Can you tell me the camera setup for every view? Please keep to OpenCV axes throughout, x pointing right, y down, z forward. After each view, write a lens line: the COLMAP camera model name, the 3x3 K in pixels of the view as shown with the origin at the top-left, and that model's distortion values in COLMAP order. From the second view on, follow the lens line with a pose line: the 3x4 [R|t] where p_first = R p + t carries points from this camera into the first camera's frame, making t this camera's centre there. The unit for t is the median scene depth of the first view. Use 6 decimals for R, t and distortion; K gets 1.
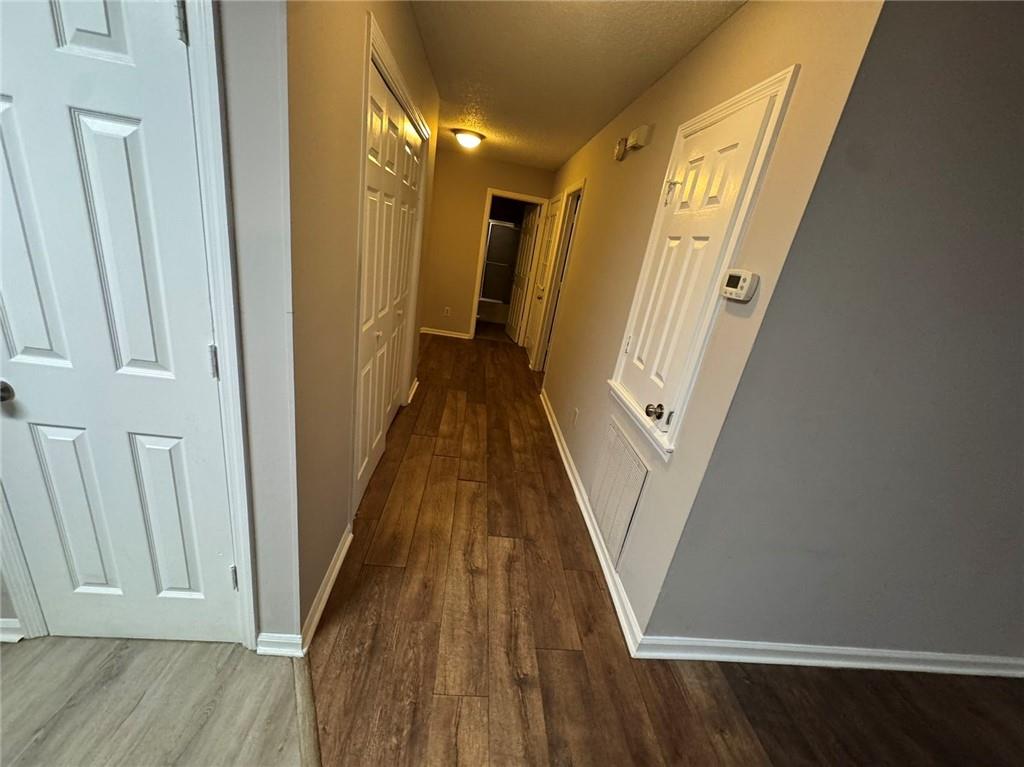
lens RADIAL K [[404.2, 0, 512.0], [0, 404.2, 383.5], [0, 0, 1]] dist [0.001084, 0.000148]
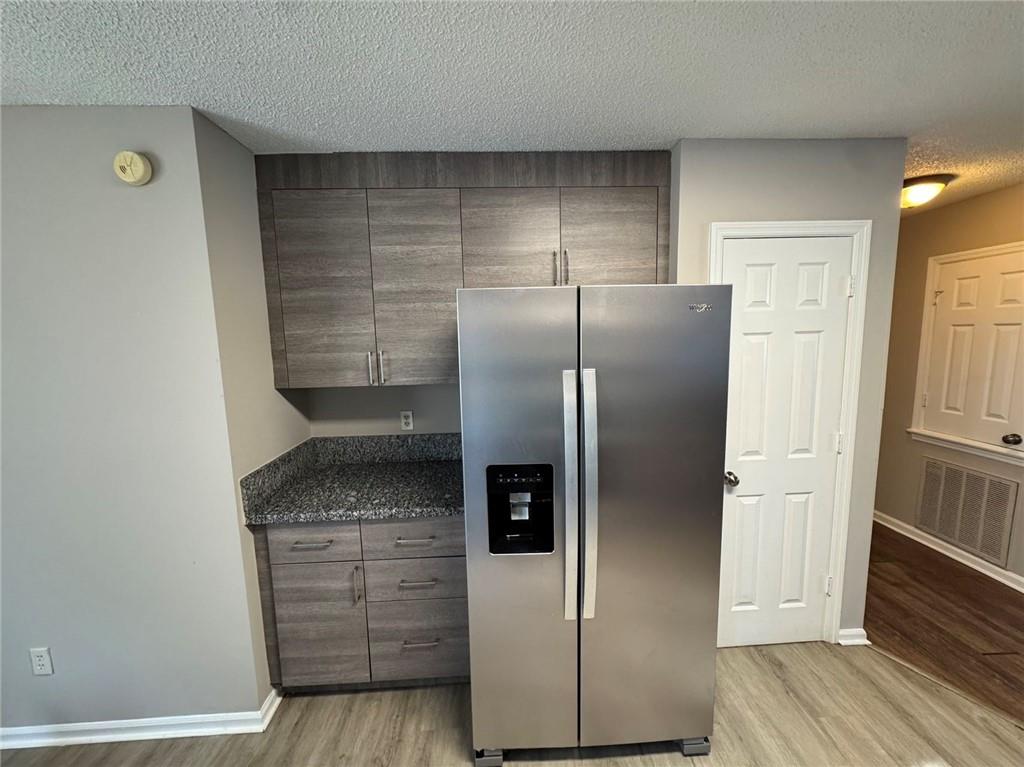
lens RADIAL K [[404.2, 0, 512.0], [0, 404.2, 383.5], [0, 0, 1]] dist [0.001084, 0.000148]
pose [[0.983678, -0.175305, -0.040558, -1.552829], [0.162464, 0.962195, -0.218599, -0.117128], [0.077347, 0.208442, 0.974972, -0.709366]]
